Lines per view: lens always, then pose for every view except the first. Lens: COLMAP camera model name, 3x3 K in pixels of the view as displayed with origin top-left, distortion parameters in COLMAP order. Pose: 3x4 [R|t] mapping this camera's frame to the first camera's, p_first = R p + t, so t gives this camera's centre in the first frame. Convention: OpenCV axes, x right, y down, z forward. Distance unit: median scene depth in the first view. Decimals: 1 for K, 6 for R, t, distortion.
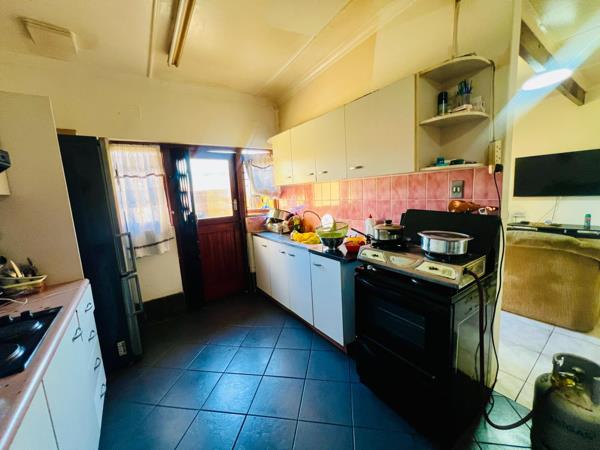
lens RADIAL K [[238.4, 0, 299.7], [0, 238.4, 223.6], [0, 0, 1]] dist [-0.006347, 0.000532]
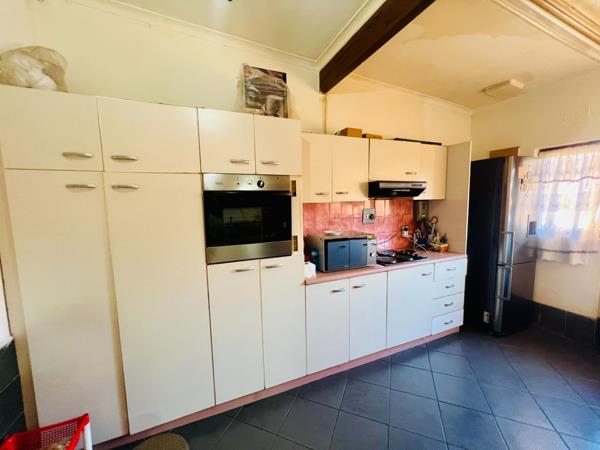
lens RADIAL K [[238.4, 0, 302.9], [0, 238.4, 224.8], [0, 0, 1]] dist [-0.006347, 0.000532]
pose [[-0.200764, 0.156465, -0.967064, 0.513483], [-0.107644, 0.977662, 0.180527, -0.080013], [0.973708, 0.140342, -0.179437, 0.141946]]
